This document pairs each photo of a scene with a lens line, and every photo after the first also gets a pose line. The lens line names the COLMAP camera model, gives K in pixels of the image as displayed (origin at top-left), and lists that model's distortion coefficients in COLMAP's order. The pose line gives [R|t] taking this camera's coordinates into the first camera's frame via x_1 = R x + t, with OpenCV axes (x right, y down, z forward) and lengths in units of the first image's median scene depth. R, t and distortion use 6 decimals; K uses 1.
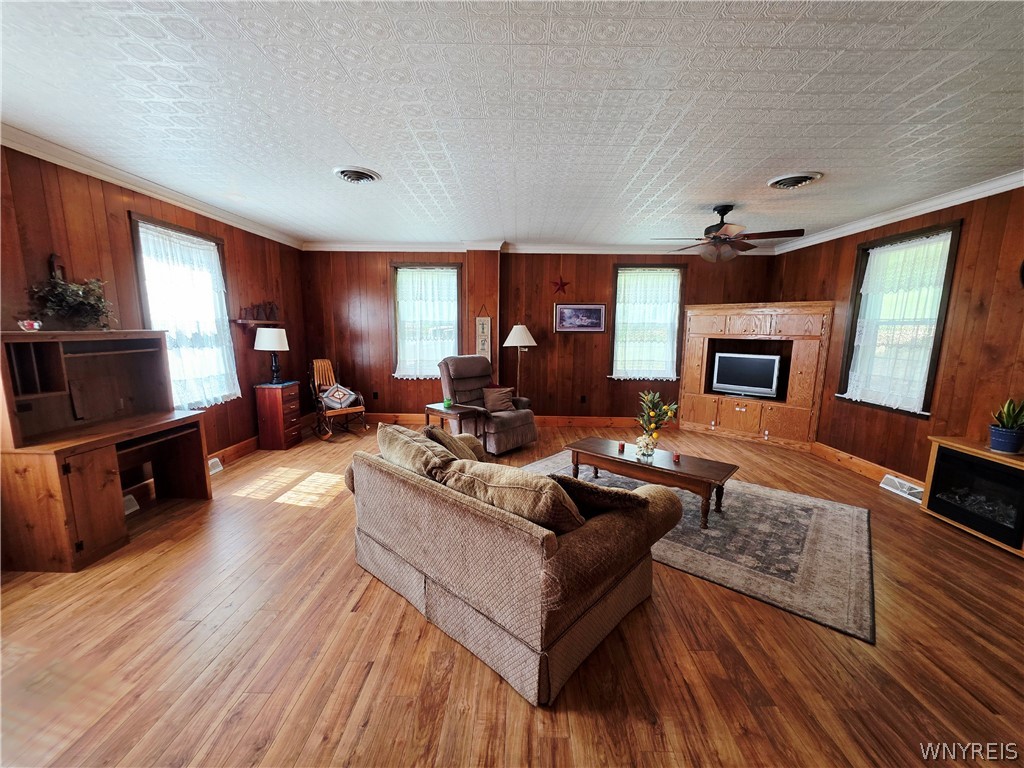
lens RADIAL K [[407.7, 0, 512.4], [0, 407.7, 388.0], [0, 0, 1]] dist [0.000711, 0.000199]
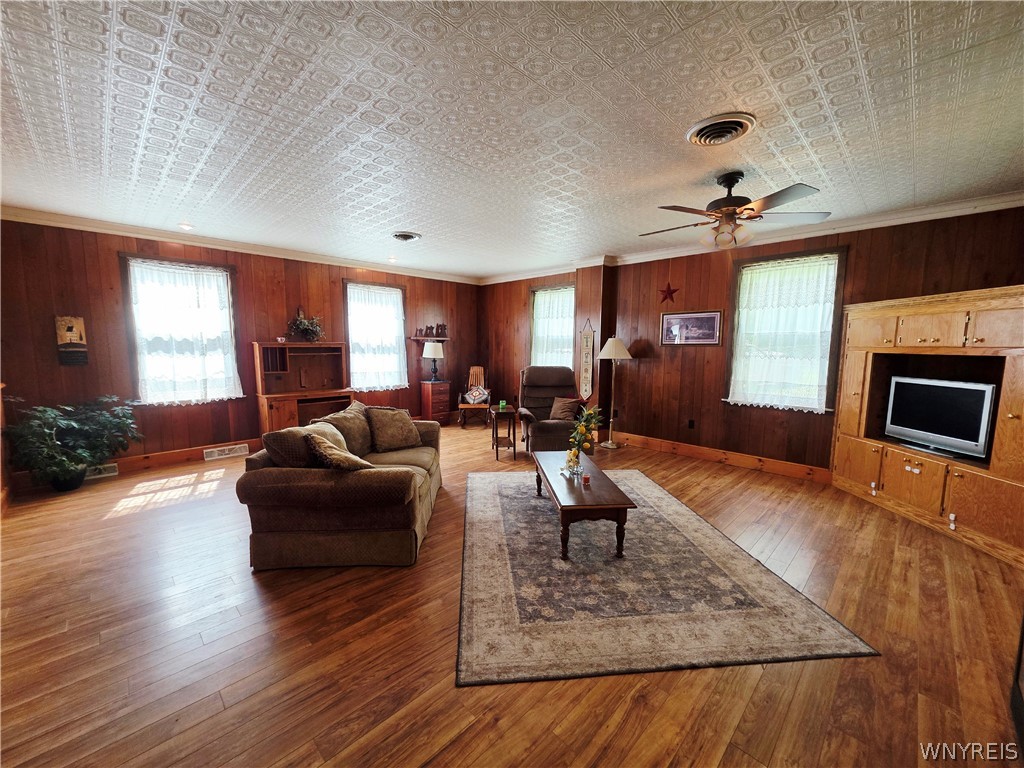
lens RADIAL K [[407.7, 0, 513.1], [0, 407.7, 387.1], [0, 0, 1]] dist [0.000711, 0.000199]
pose [[0.719534, 0.067166, -0.691201, 0.526262], [-0.100035, 0.994956, -0.007453, -0.005588], [0.687214, 0.074507, 0.722624, 0.137603]]
